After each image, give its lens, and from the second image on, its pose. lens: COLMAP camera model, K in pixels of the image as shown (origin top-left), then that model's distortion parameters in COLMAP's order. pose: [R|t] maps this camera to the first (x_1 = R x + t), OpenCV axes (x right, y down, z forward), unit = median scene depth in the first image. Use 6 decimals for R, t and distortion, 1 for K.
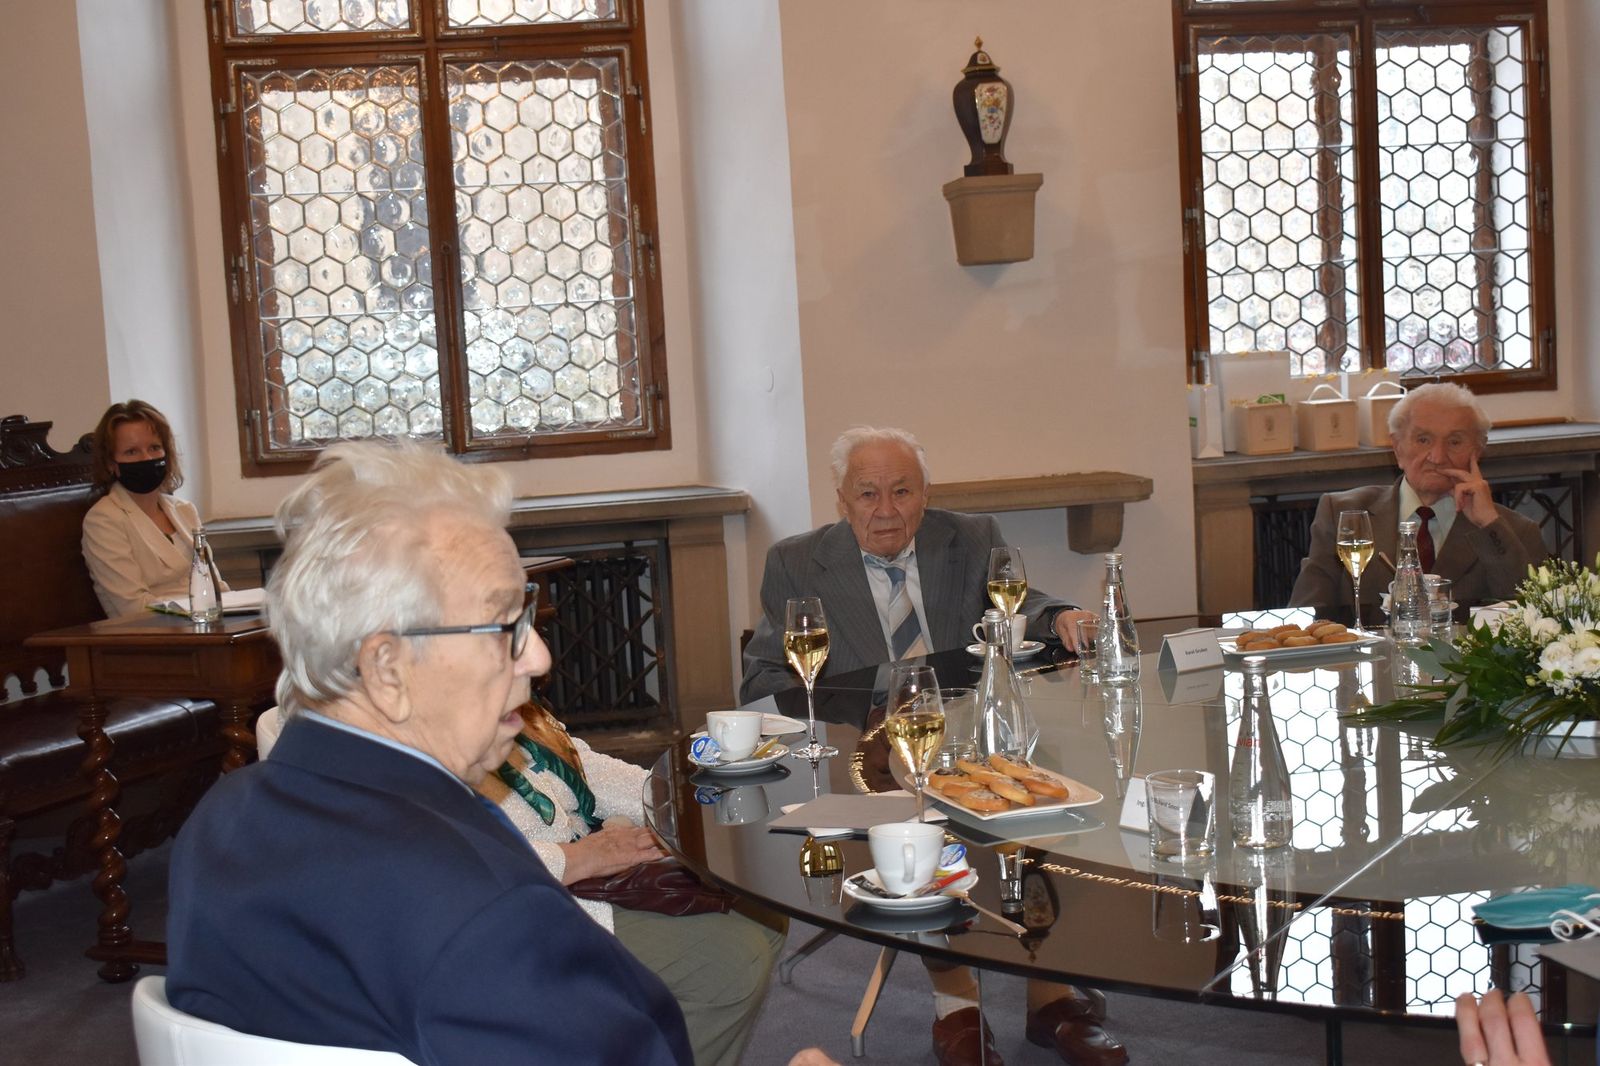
lens RADIAL K [[2271.8, 0, 812.7], [0, 2271.8, 537.6], [0, 0, 1]] dist [-0.003738, 0.000000]
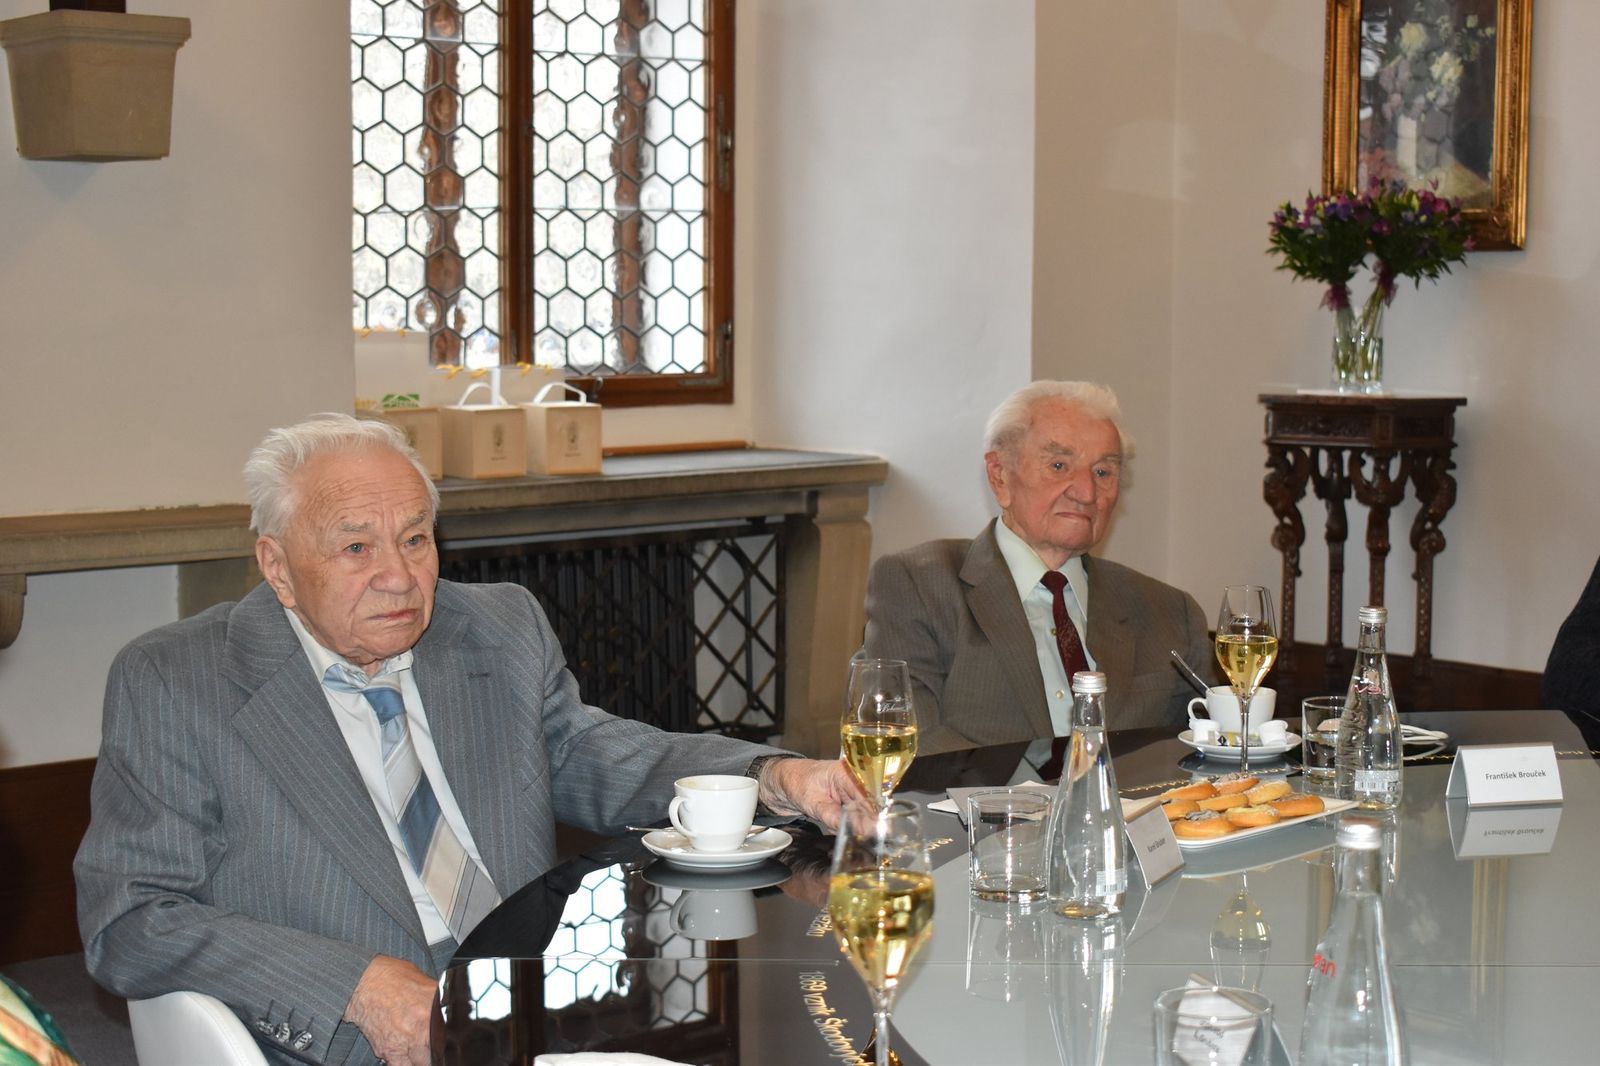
lens RADIAL K [[2630.0, 0, 801.9], [0, 2630.0, 543.5], [0, 0, 1]] dist [-0.018627, 0.000000]
pose [[0.830713, 0.007891, 0.556645, -0.137300], [0.000166, 0.999896, -0.014422, -0.007064], [-0.556701, 0.012073, 0.830625, 0.282251]]
